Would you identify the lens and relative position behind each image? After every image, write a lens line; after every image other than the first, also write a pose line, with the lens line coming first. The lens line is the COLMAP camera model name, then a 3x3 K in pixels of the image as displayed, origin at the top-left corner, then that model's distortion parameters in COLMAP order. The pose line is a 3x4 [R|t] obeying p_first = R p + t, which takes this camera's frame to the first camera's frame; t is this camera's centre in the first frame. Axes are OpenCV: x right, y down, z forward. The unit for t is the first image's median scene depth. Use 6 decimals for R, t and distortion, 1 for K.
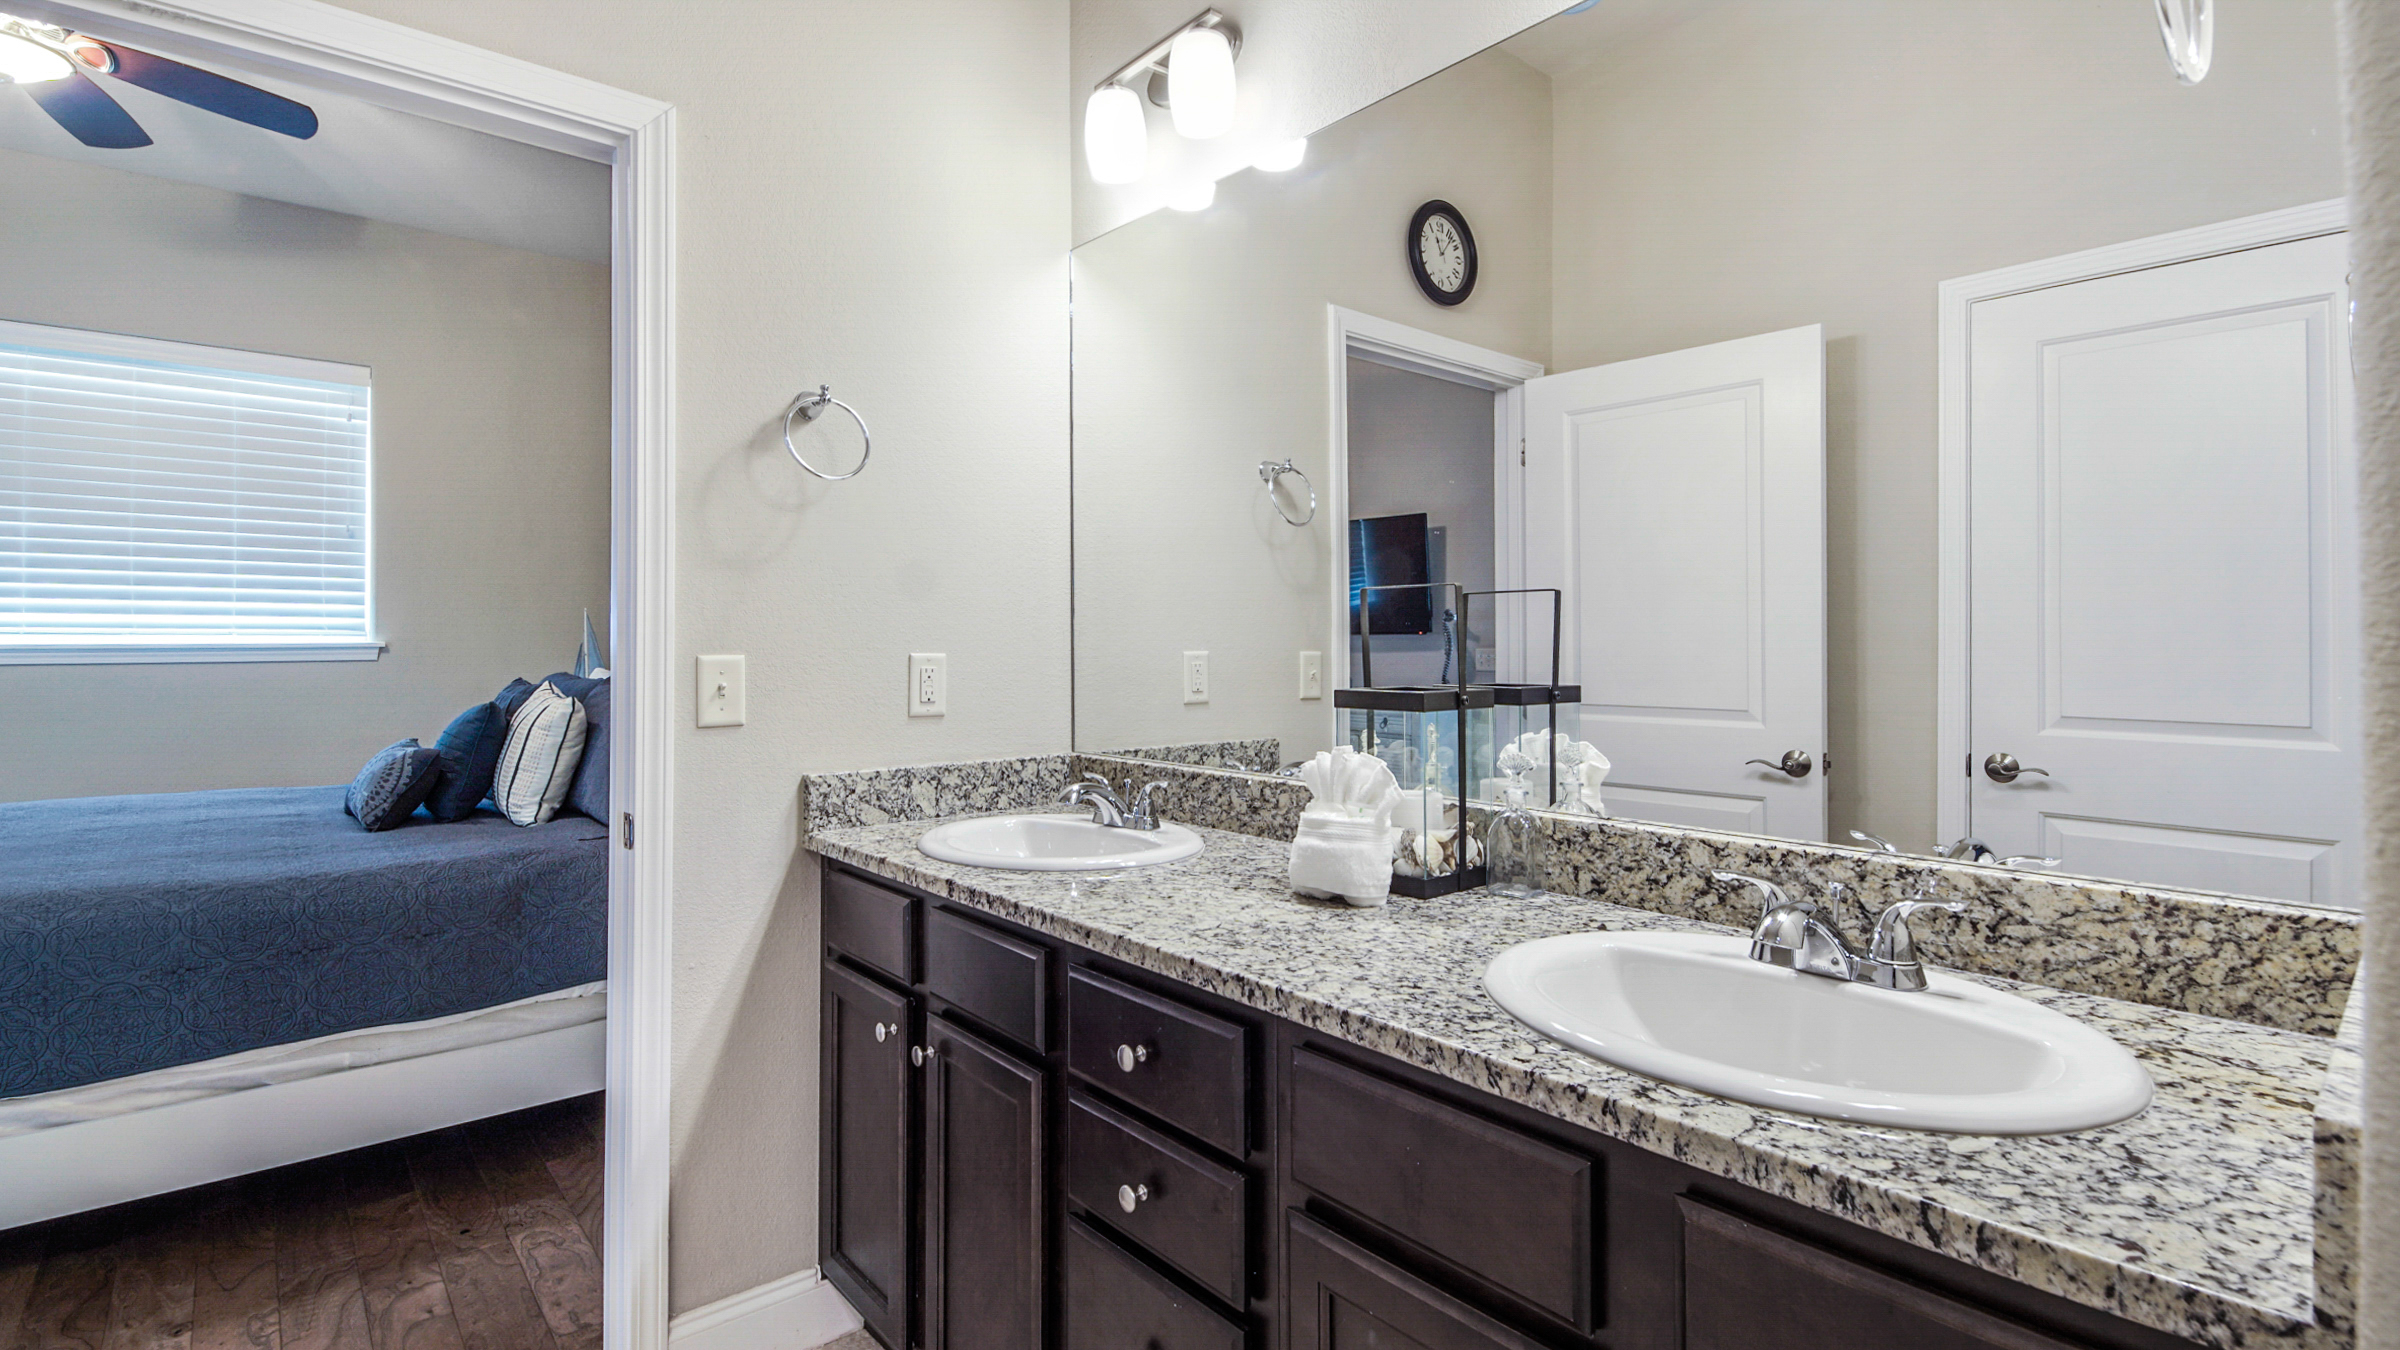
lens RADIAL K [[1095.6, 0, 1200.2], [0, 1095.6, 622.6], [0, 0, 1]] dist [0.043923, 0.000019]
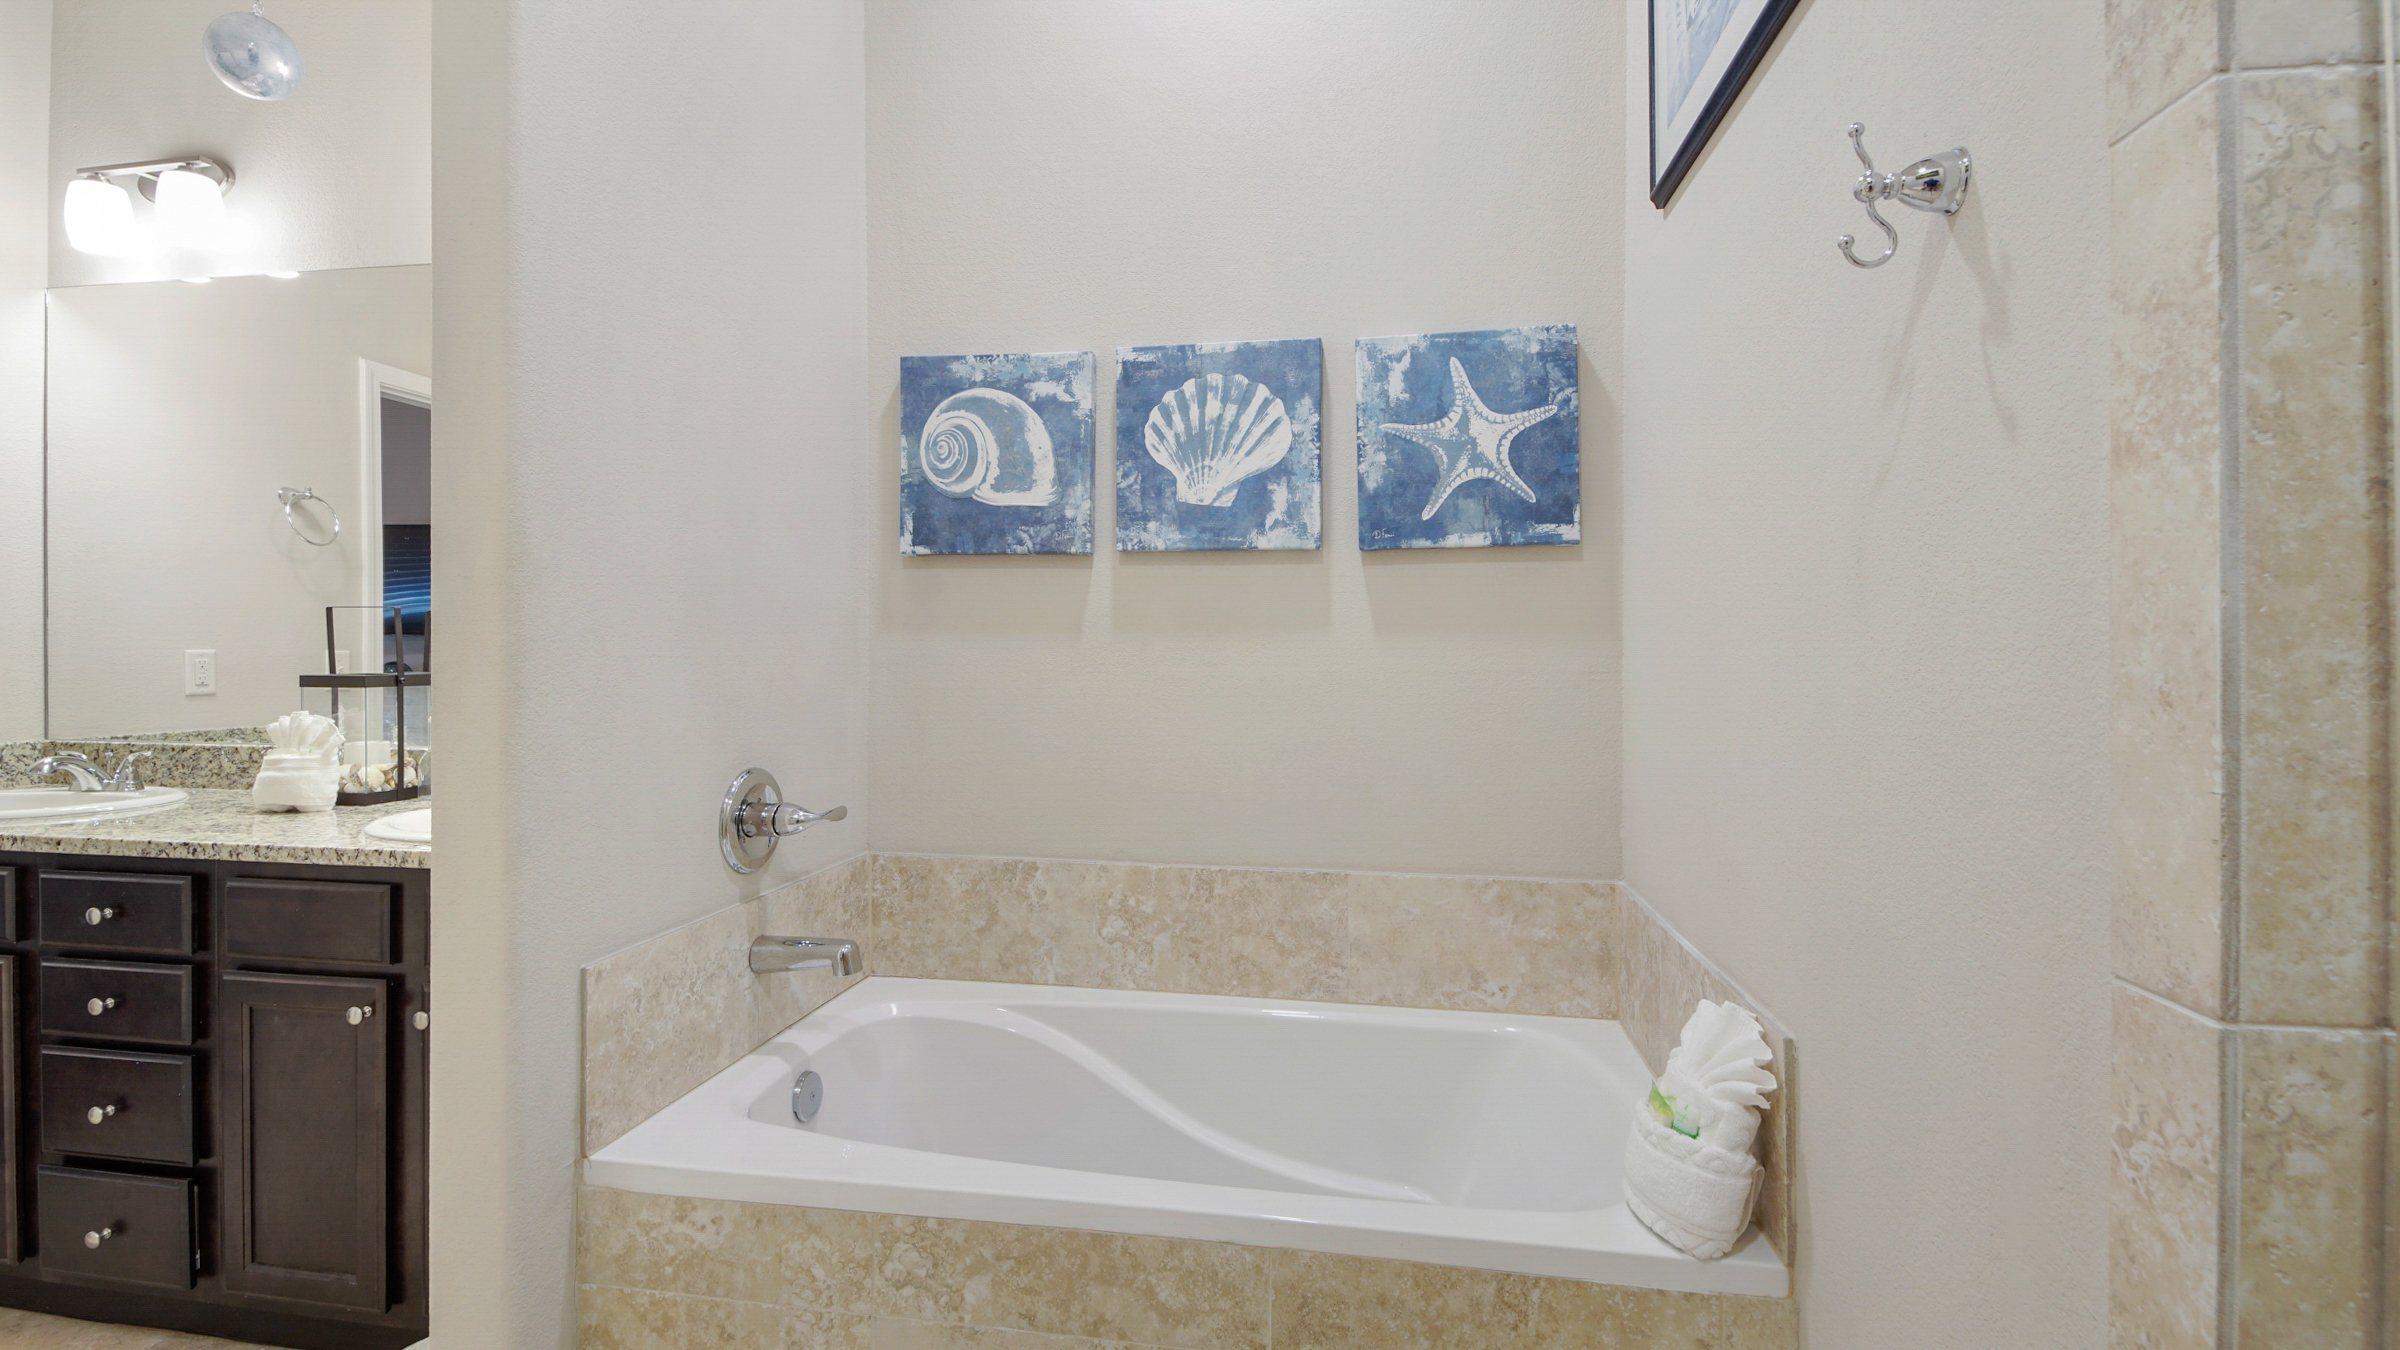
lens RADIAL K [[1066.5, 0, 1199.9], [0, 1066.5, 660.6], [0, 0, 1]] dist [0.024281, -0.016843]
pose [[0.762931, 0.005103, 0.646460, 0.113407], [-0.023557, 0.999524, 0.019910, -0.015409], [-0.646051, -0.030419, 0.762688, -0.901864]]
